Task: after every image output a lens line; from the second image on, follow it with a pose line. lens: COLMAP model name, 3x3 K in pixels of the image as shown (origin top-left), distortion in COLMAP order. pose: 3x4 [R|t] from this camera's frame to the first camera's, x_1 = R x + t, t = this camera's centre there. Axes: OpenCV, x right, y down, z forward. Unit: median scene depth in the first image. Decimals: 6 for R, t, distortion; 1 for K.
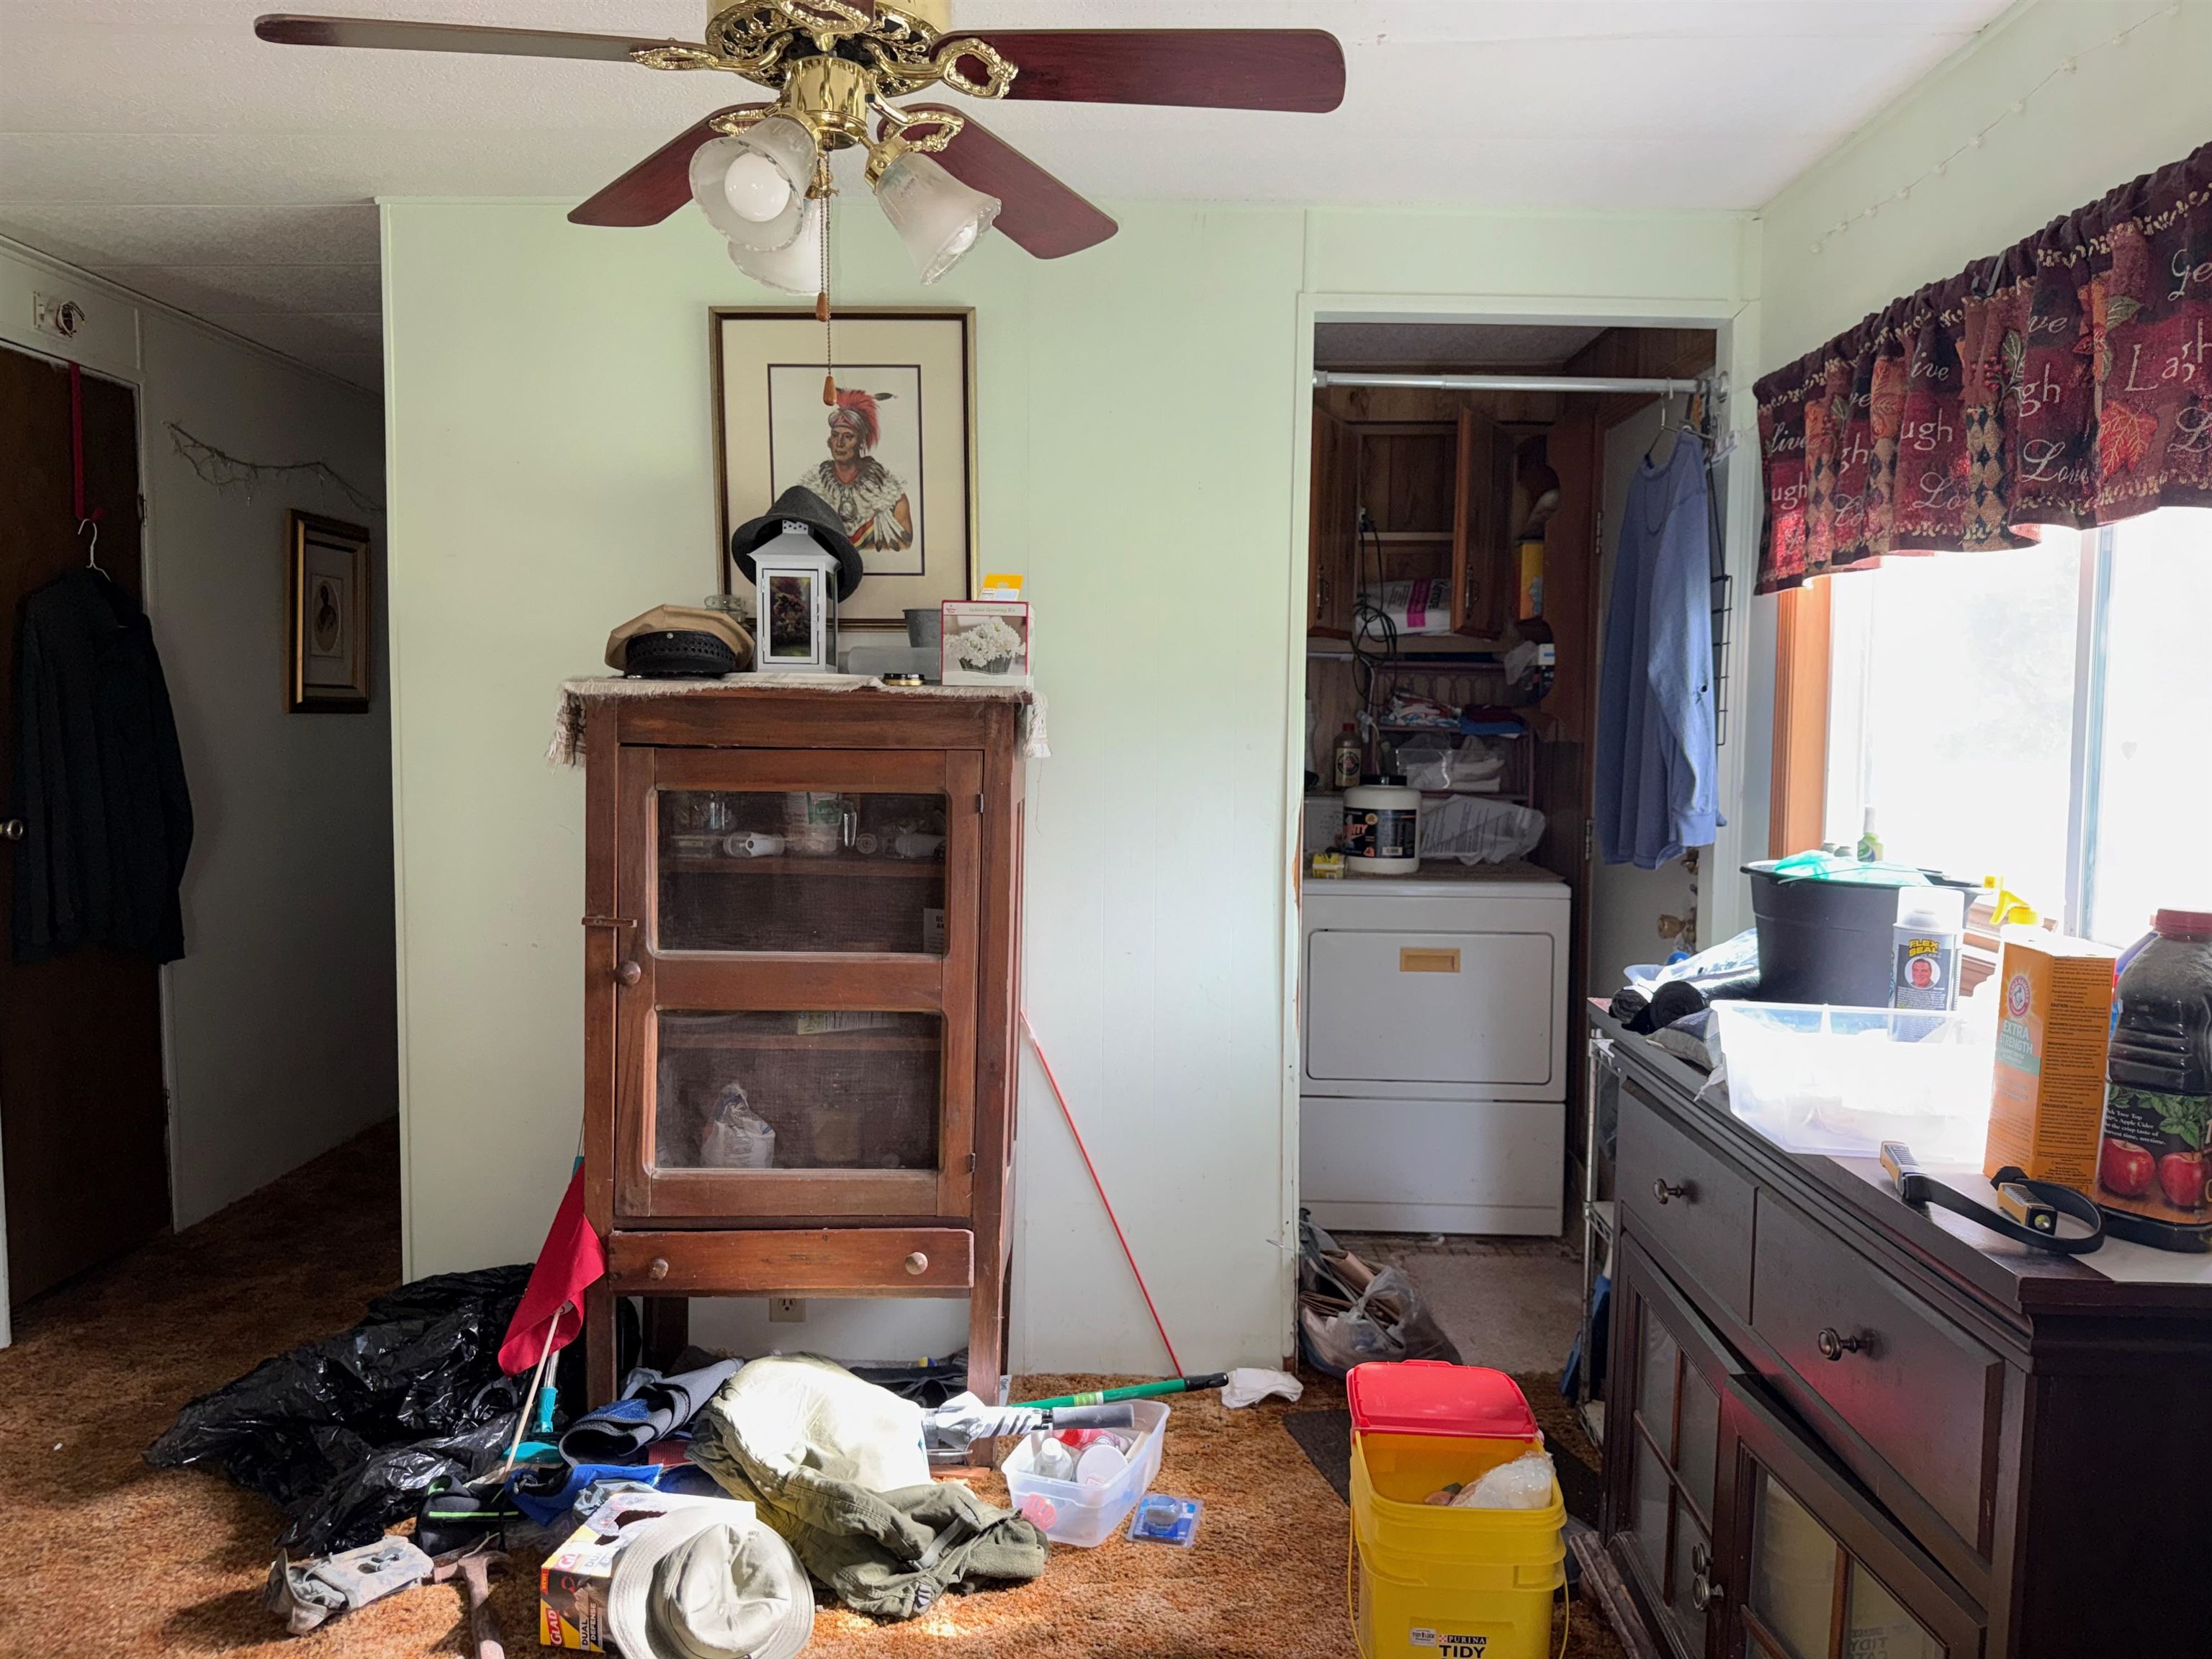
lens RADIAL K [[1556.4, 0, 1107.7], [0, 1556.4, 835.1], [0, 0, 1]] dist [0.051373, -0.058874]
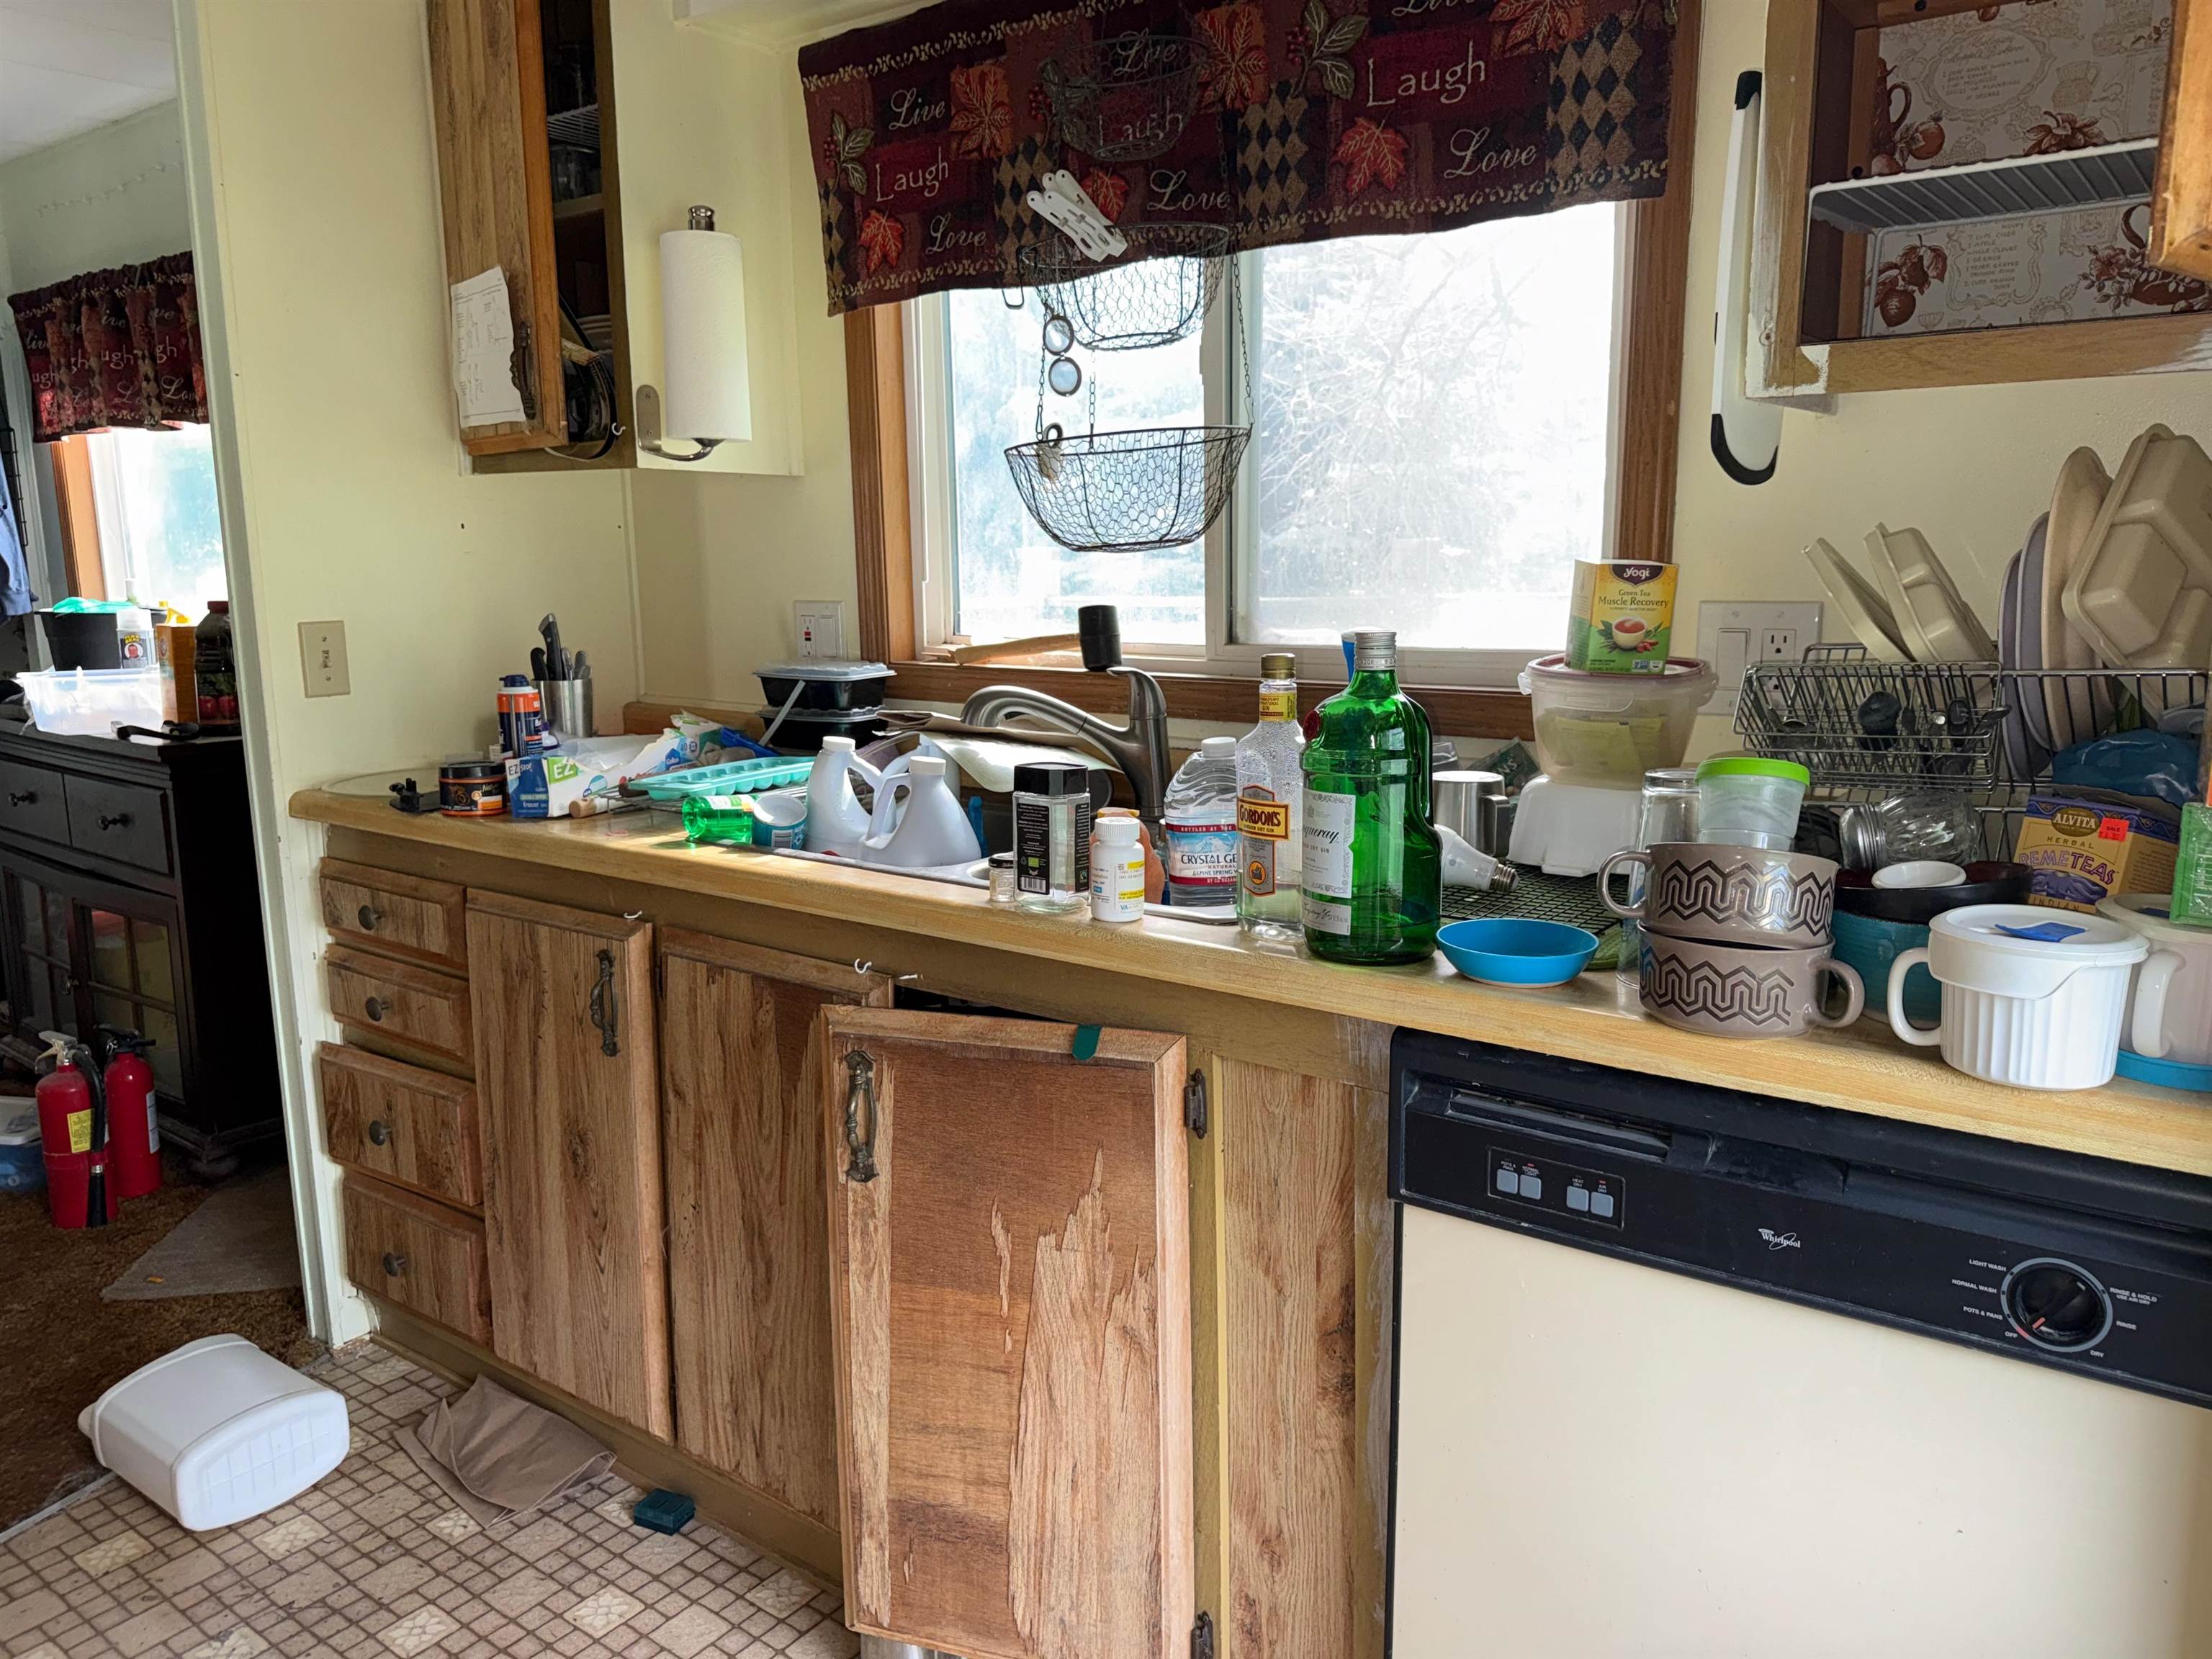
lens RADIAL K [[1571.5, 0, 1110.5], [0, 1571.5, 823.0], [0, 0, 1]] dist [0.045062, -0.054447]
pose [[0.590665, -0.155138, 0.791863, -0.249084], [0.071024, 0.987531, 0.140493, 0.069360], [-0.803785, -0.026743, 0.594318, -0.786212]]
